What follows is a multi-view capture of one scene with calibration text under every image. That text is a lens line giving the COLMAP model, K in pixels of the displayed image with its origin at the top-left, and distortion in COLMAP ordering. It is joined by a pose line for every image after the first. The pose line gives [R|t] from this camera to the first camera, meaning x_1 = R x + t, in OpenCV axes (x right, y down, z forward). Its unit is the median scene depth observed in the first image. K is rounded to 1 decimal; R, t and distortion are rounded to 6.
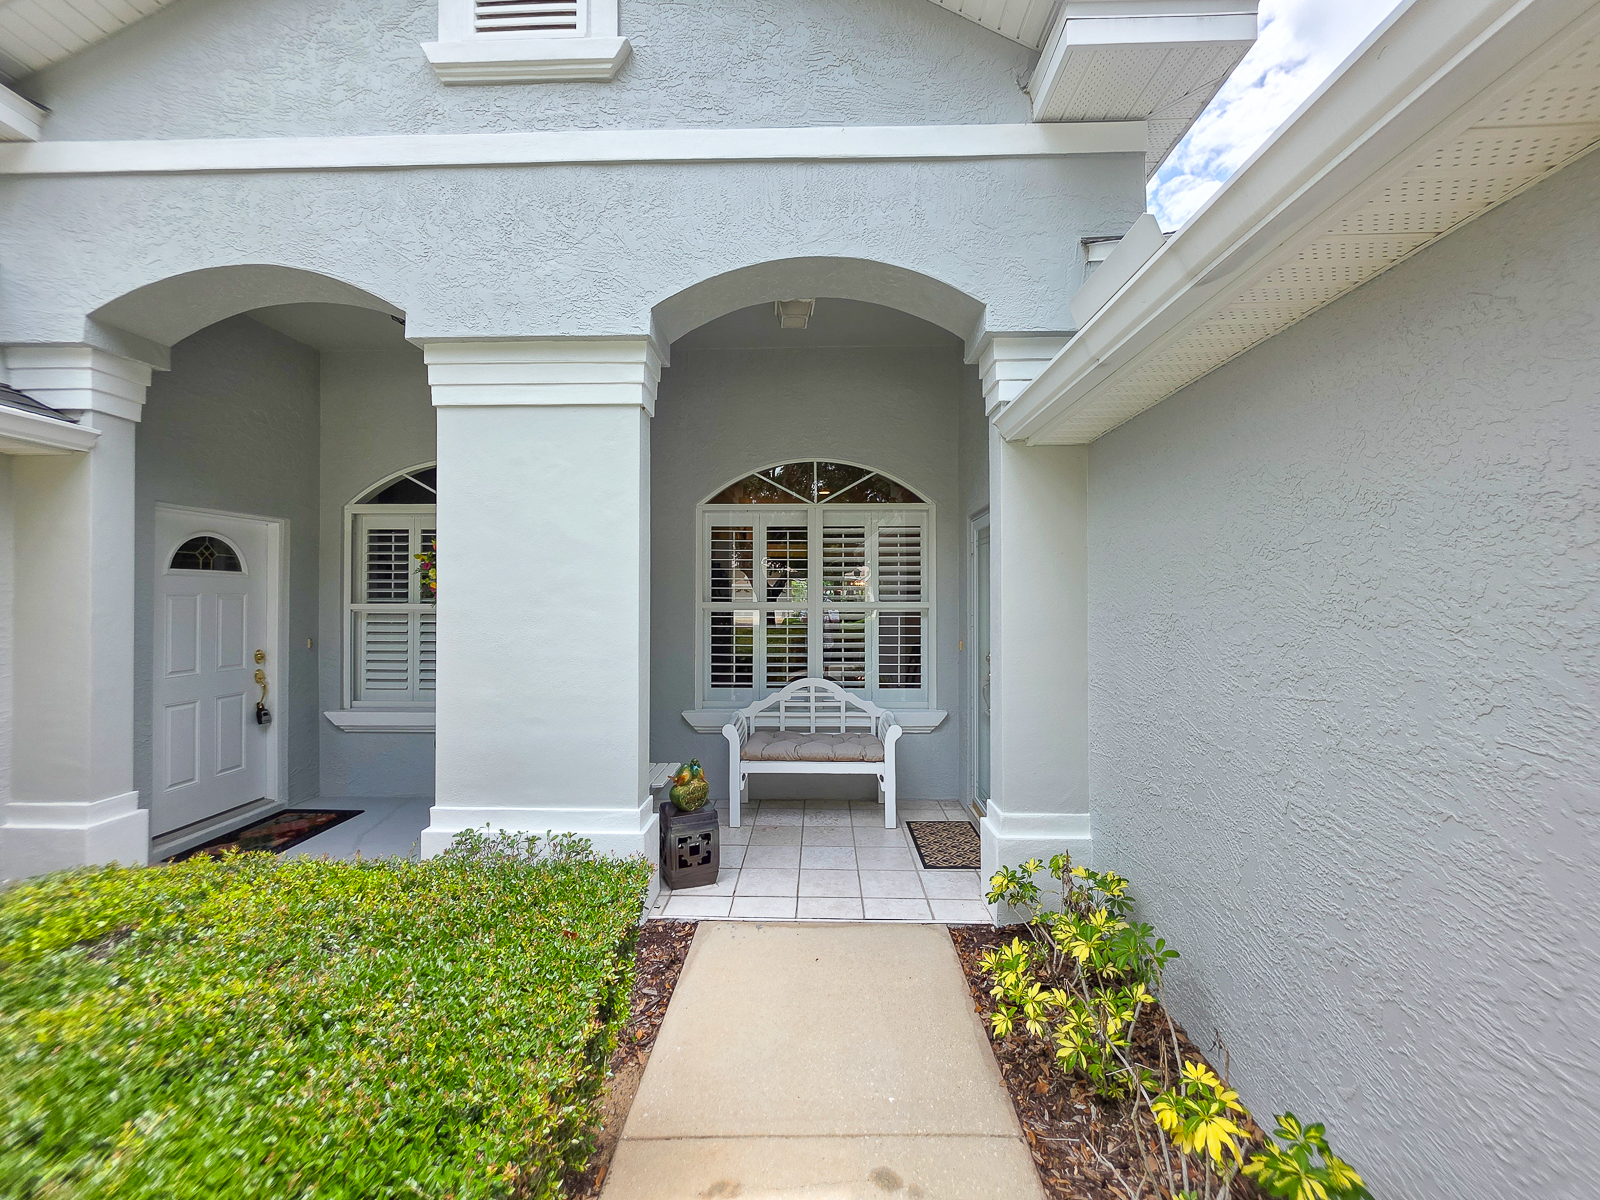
lens RADIAL K [[654.6, 0, 795.1], [0, 654.6, 595.9], [0, 0, 1]] dist [-0.001441, 0.000506]
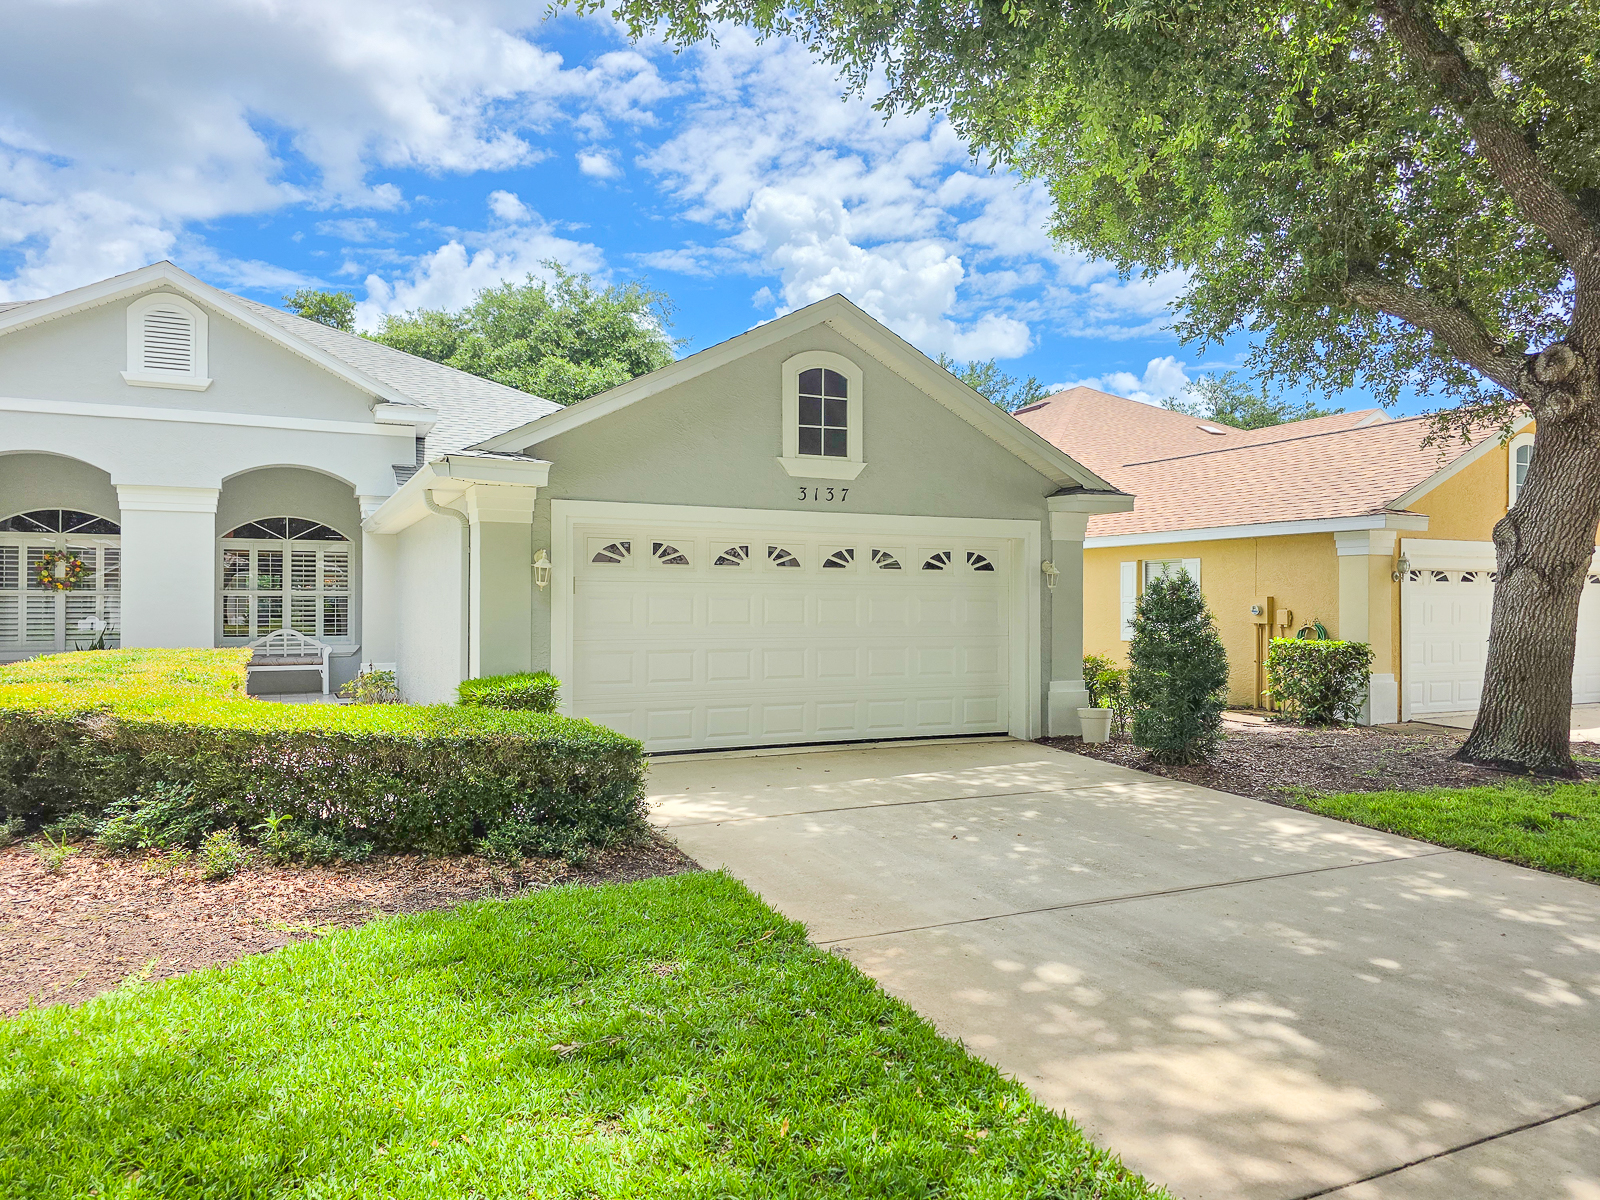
lens RADIAL K [[1073.7, 0, 791.9], [0, 1073.7, 597.6], [0, 0, 1]] dist [0.039851, -0.023858]
pose [[0.883353, 0.002652, 0.468701, -0.152655], [-0.003117, 0.999995, 0.000216, 0.025145], [-0.468699, -0.001652, 0.883357, -2.583201]]
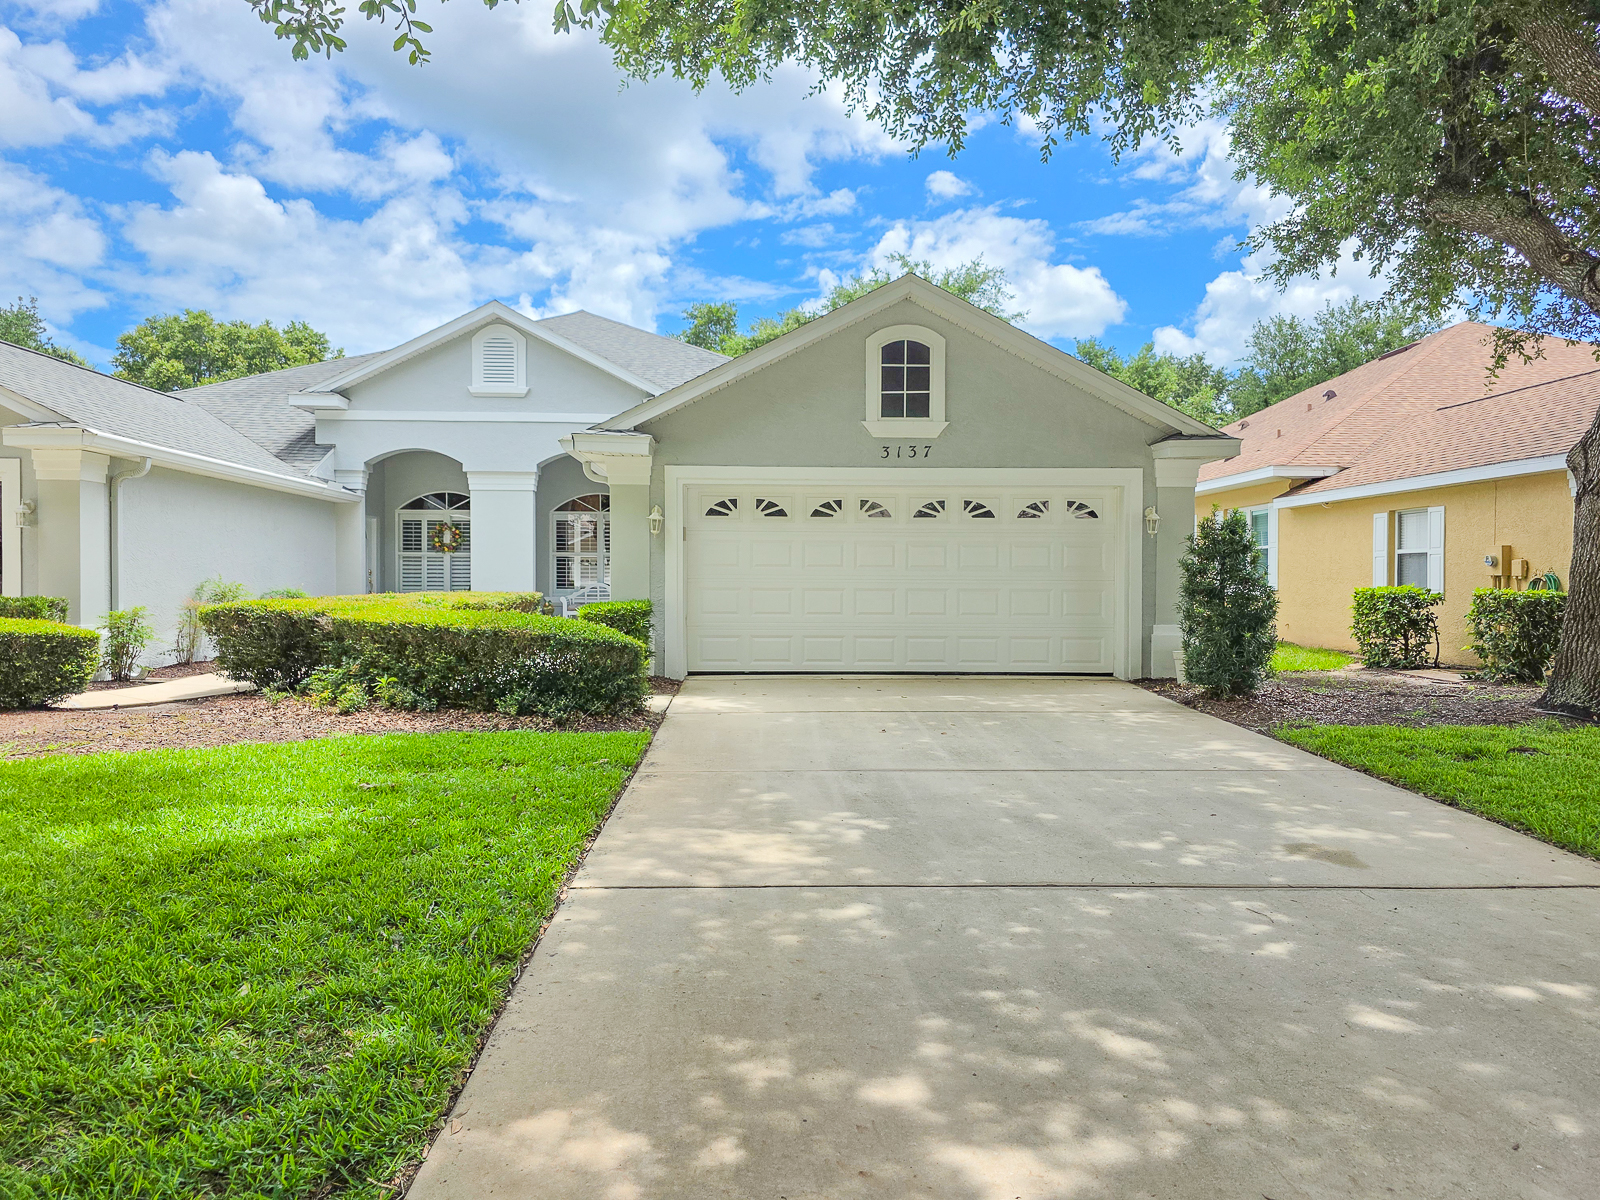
lens RADIAL K [[1073.7, 0, 804.0], [0, 1073.7, 607.1], [0, 0, 1]] dist [0.039851, -0.023858]
pose [[0.996196, -0.000785, 0.087135, 0.446779], [-0.001730, 0.999584, 0.028775, 0.098249], [-0.087121, -0.028817, 0.995781, -3.111962]]
